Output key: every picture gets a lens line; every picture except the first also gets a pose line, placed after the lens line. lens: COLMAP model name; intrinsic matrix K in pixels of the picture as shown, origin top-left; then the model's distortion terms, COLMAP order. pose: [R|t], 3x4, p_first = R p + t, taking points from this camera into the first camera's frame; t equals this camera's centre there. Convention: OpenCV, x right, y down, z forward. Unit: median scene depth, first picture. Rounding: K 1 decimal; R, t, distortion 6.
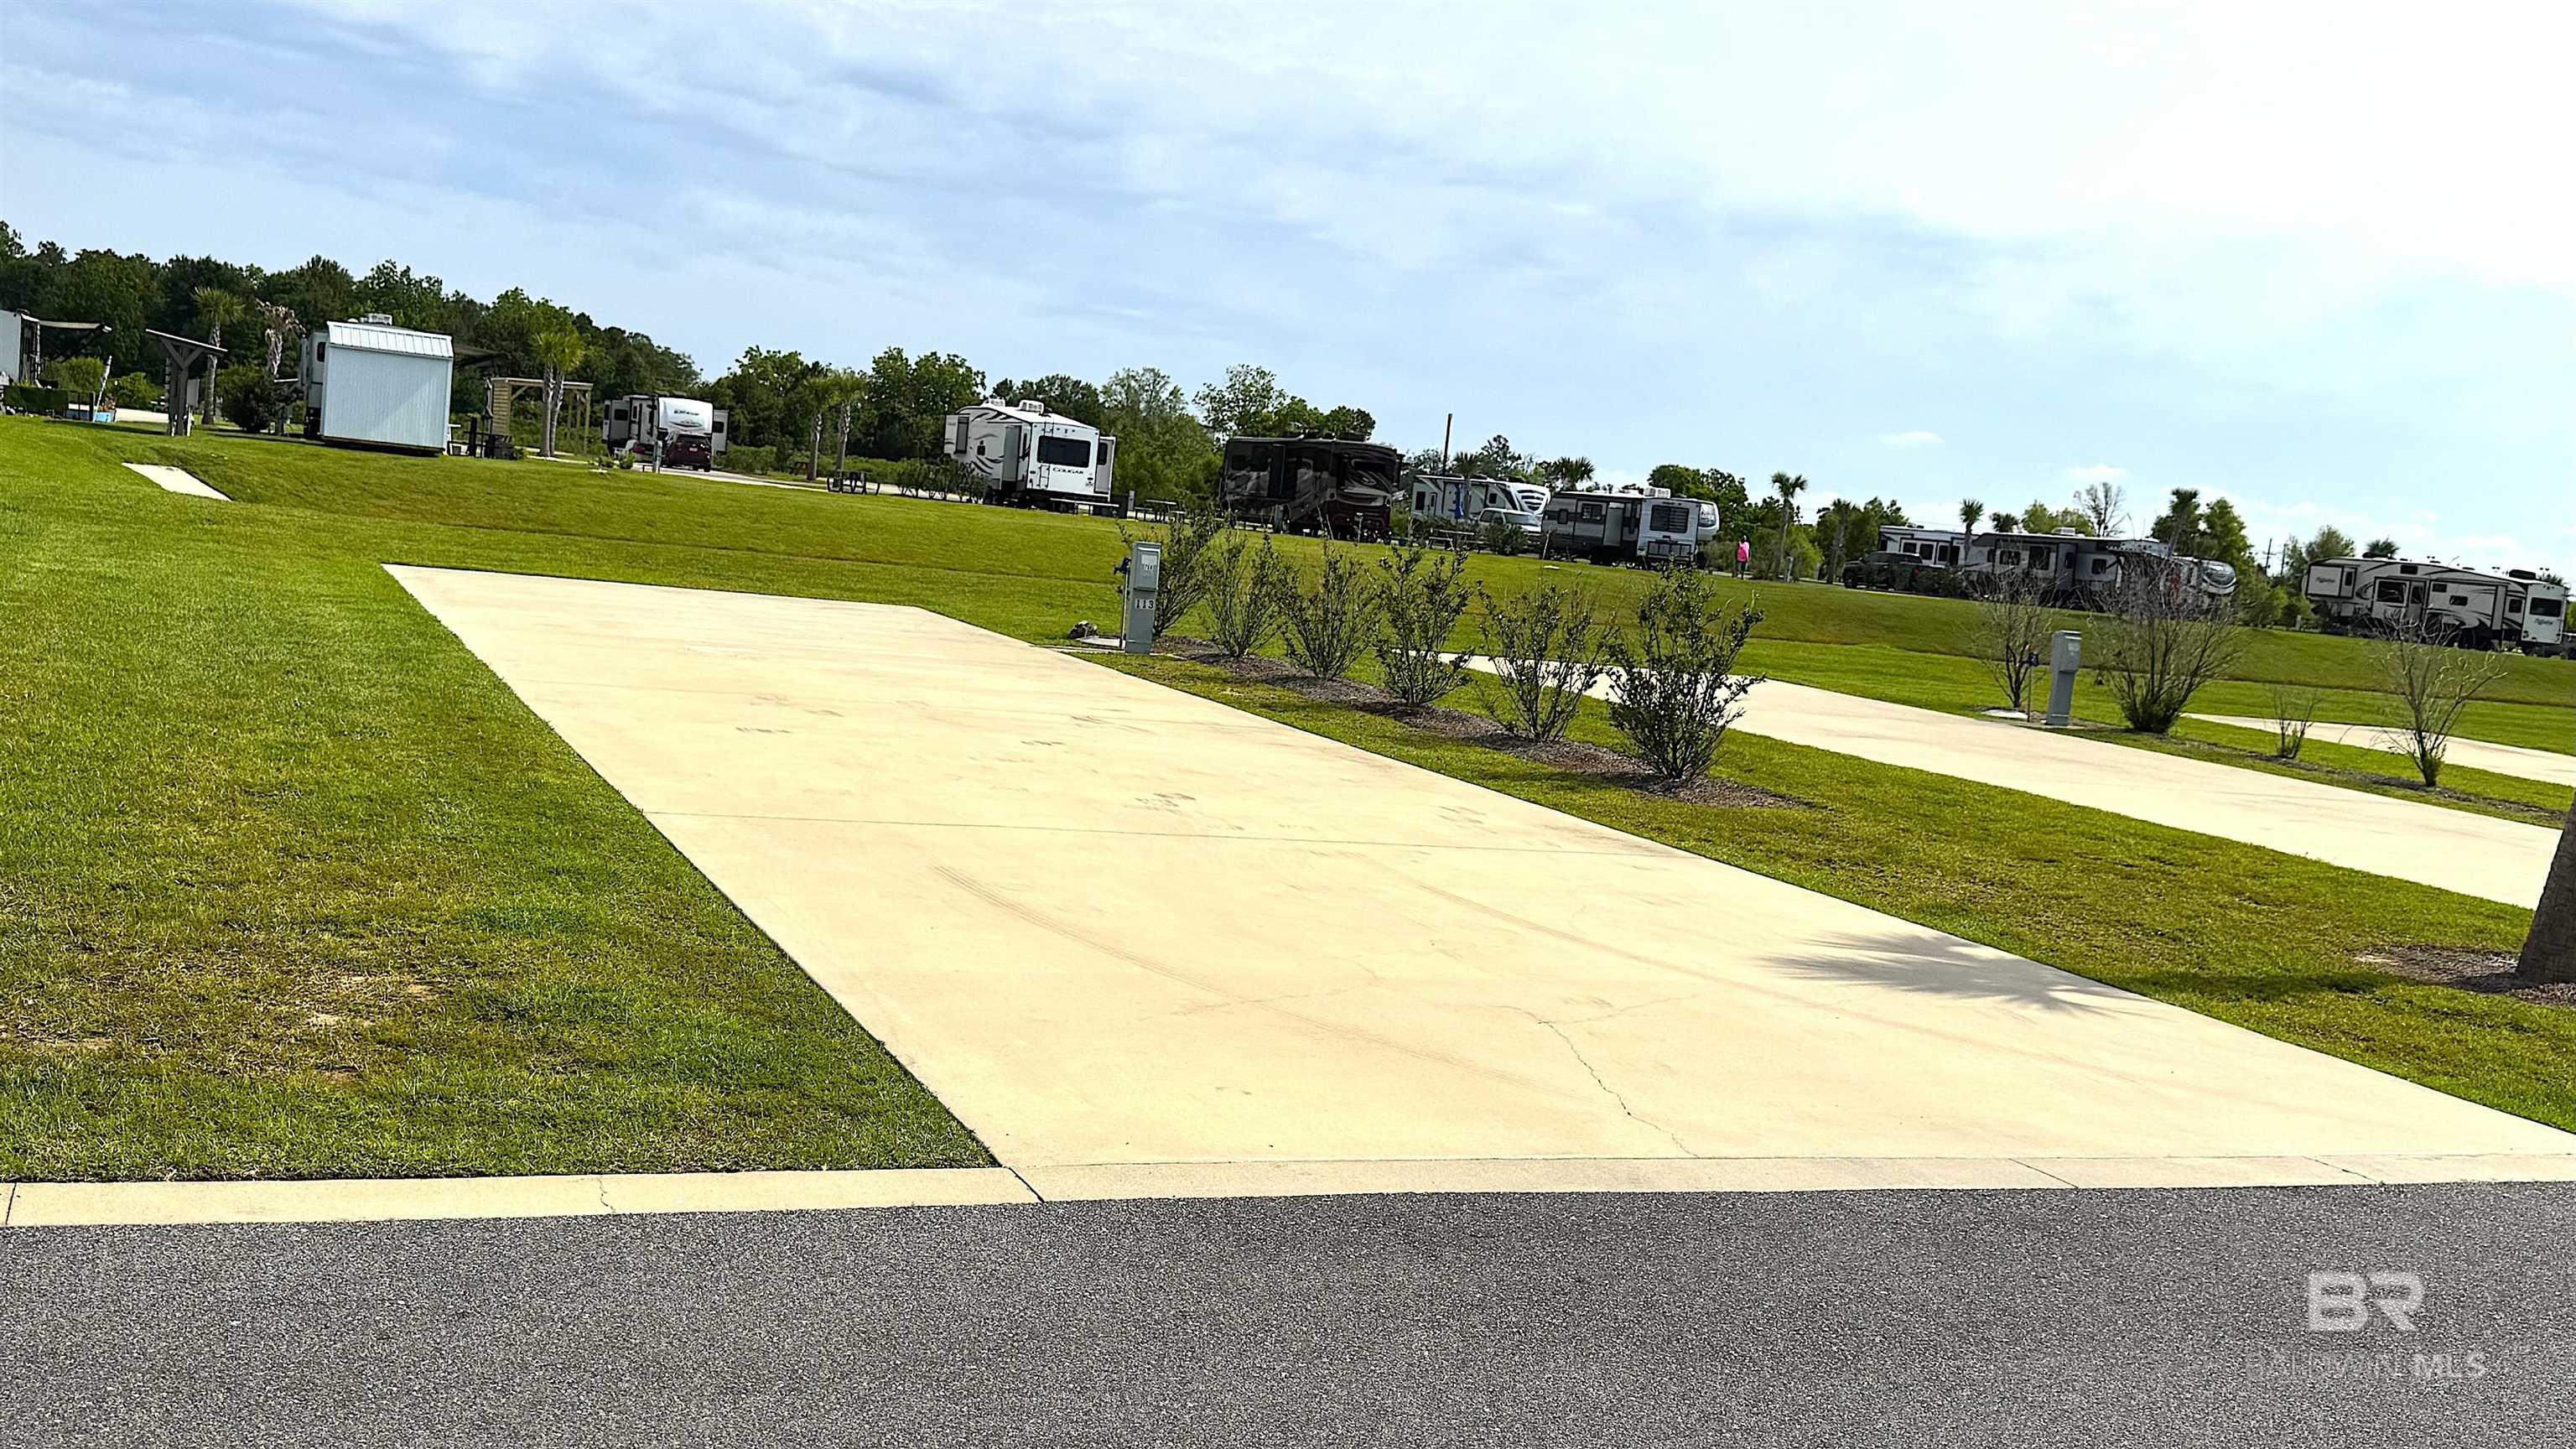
lens RADIAL K [[2517.1, 0, 1288.0], [0, 2517.1, 724.5], [0, 0, 1]] dist [0.179893, -0.429838]
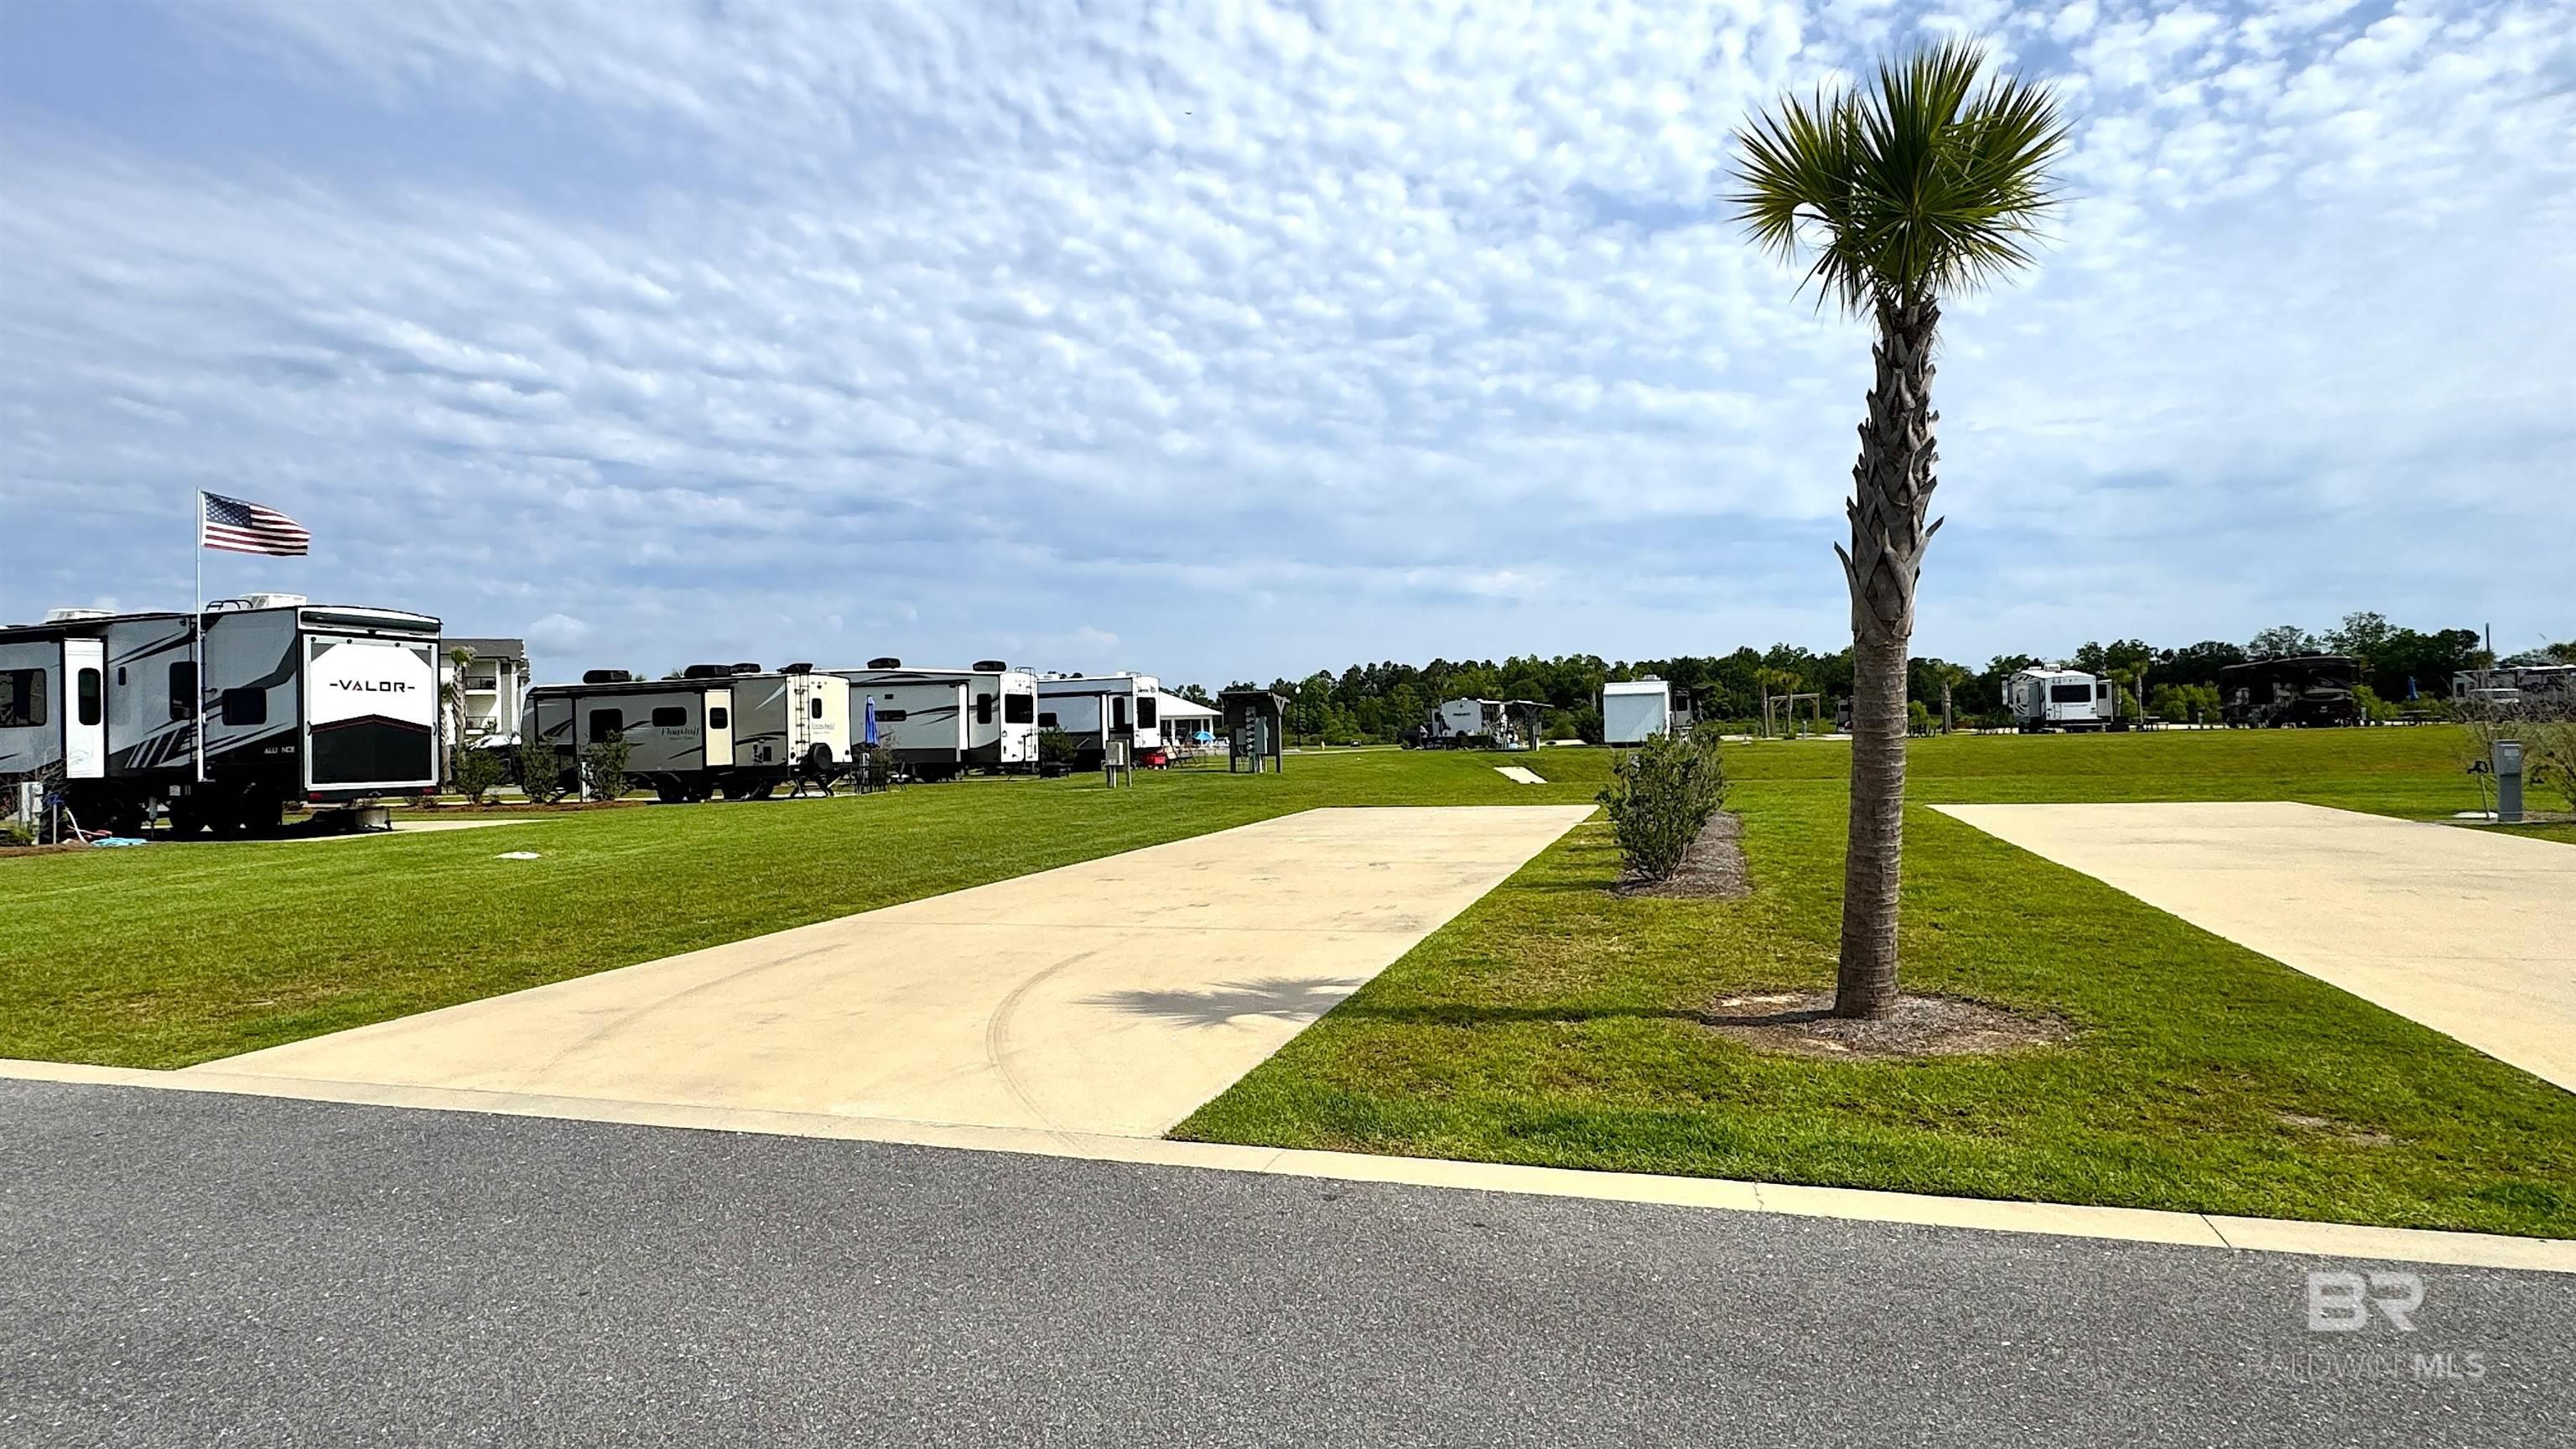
lens RADIAL K [[1387.3, 0, 1288.0], [0, 1387.3, 724.5], [0, 0, 1]] dist [-0.000166, 0.001332]
pose [[0.751330, -0.127587, -0.647475, 0.079172], [0.047436, 0.989036, -0.139847, 0.005351], [0.658219, 0.074358, 0.749145, 0.039918]]
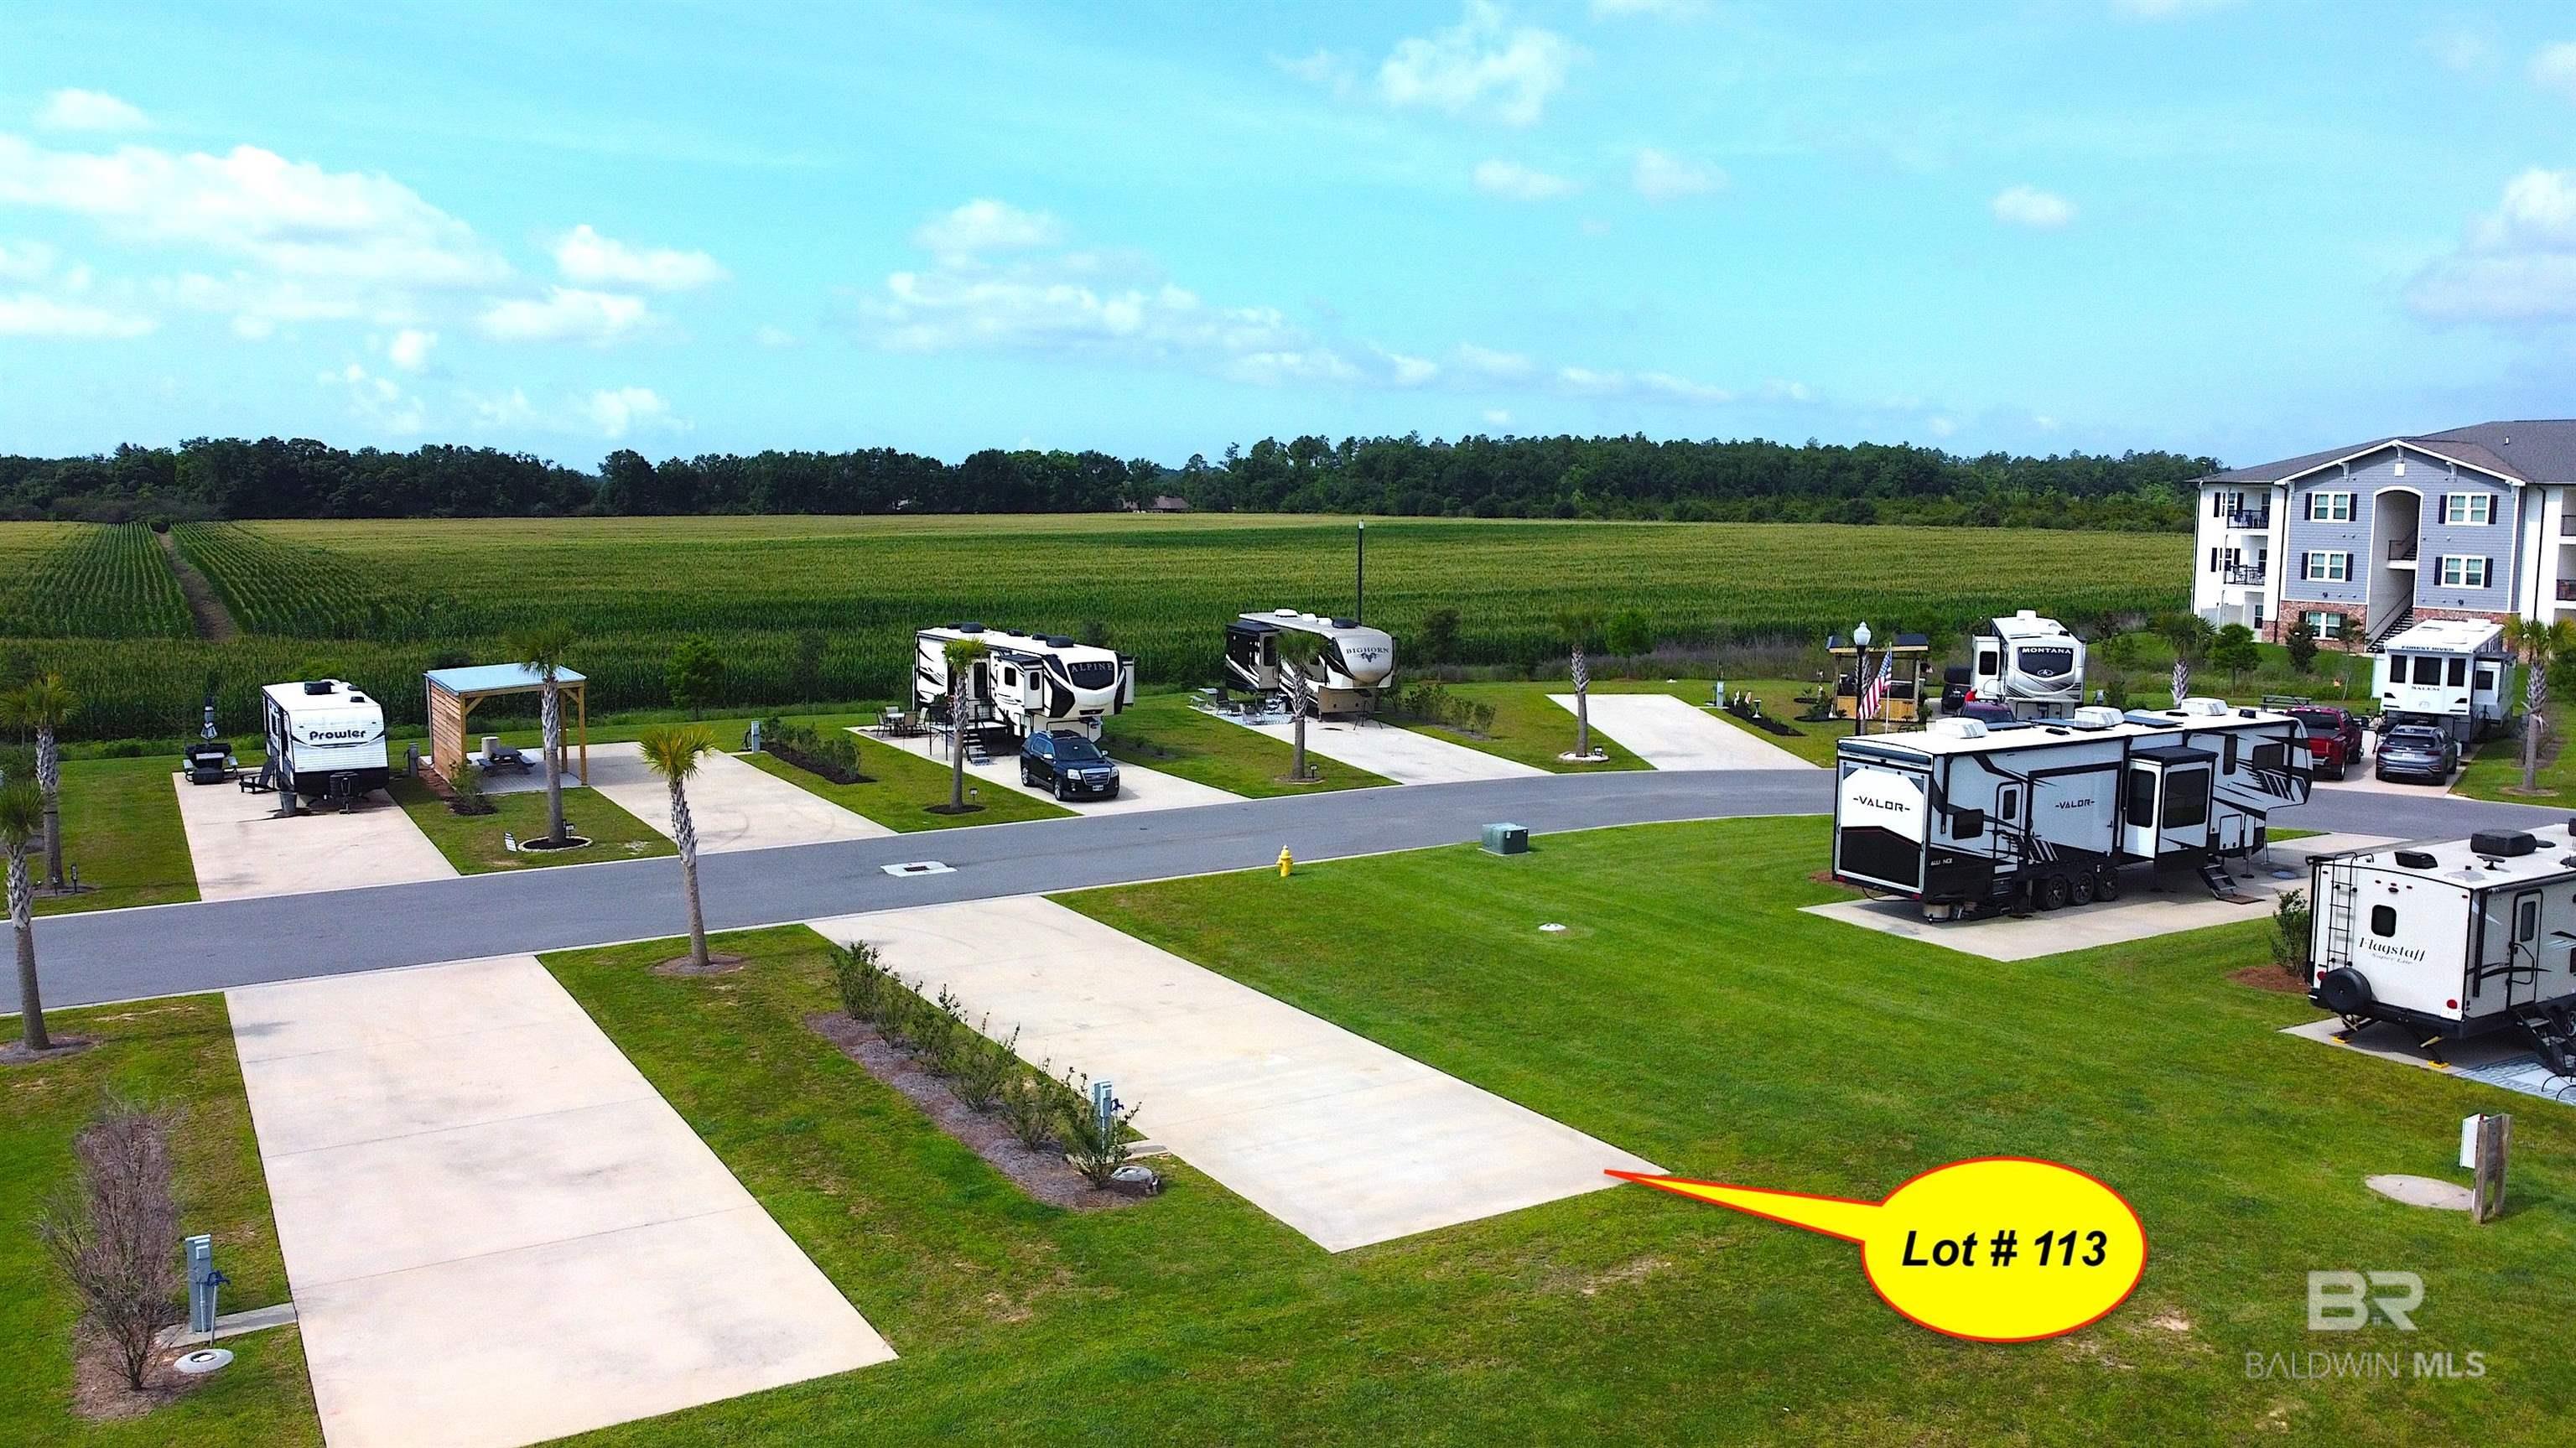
lens RADIAL K [[1957.7, 0, 1288.0], [0, 1957.7, 724.0], [0, 0, 1]] dist [0.019508, 0.002397]
pose [[-0.985701, -0.089967, -0.142480, 0.004138], [-0.116646, 0.974510, 0.191635, -0.112629], [0.121607, 0.205514, -0.971069, 0.462650]]
